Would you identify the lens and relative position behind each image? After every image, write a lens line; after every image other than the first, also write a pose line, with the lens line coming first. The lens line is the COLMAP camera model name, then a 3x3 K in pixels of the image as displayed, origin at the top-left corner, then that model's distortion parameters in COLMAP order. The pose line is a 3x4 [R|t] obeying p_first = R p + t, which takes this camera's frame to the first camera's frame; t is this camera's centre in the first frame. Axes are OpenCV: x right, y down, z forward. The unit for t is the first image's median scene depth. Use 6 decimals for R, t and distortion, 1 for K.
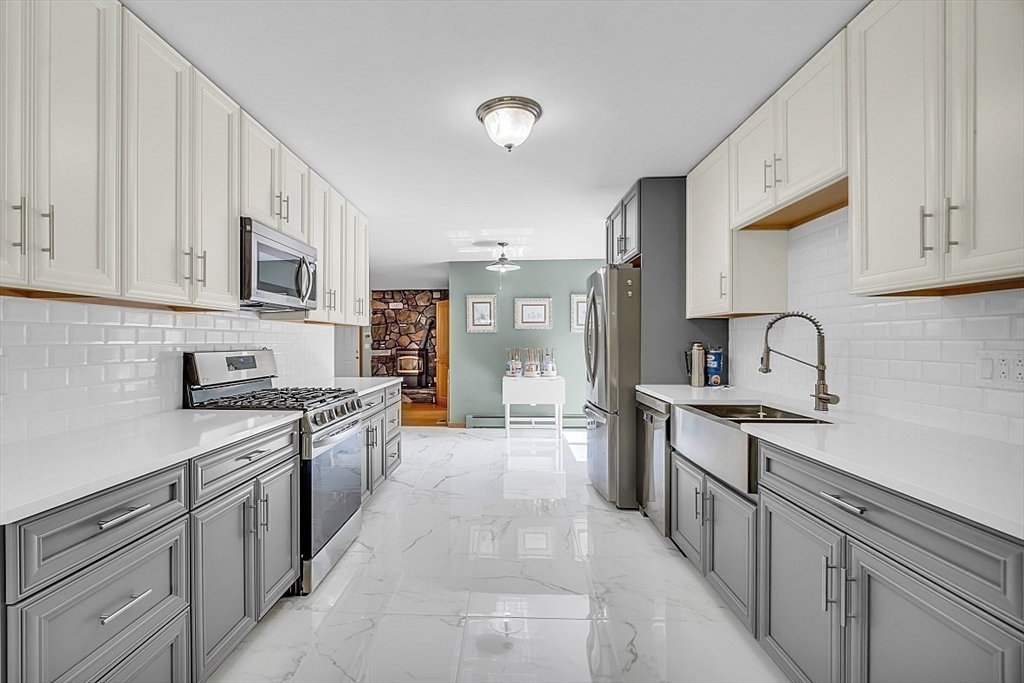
lens RADIAL K [[465.8, 0, 480.7], [0, 465.8, 341.1], [0, 0, 1]] dist [-0.011286, 0.000704]
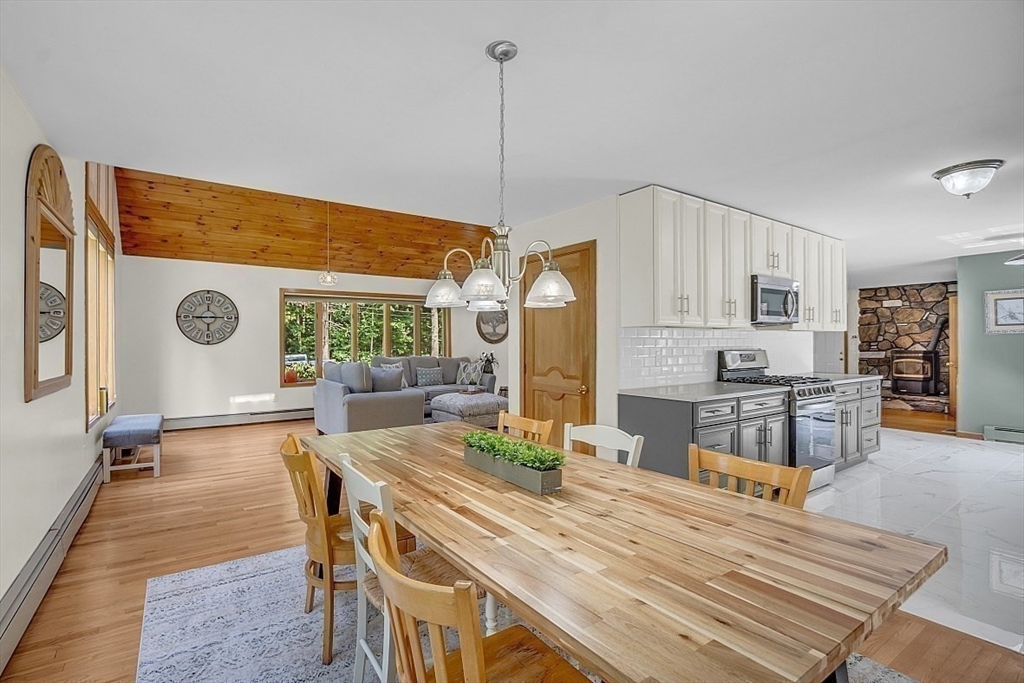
lens RADIAL K [[474.9, 0, 479.0], [0, 474.9, 341.8], [0, 0, 1]] dist [-0.009979, 0.000463]
pose [[0.603640, -0.001965, -0.797255, 0.198350], [0.002969, 0.999996, -0.000217, -0.009864], [0.797252, -0.002236, 0.603643, -0.615269]]
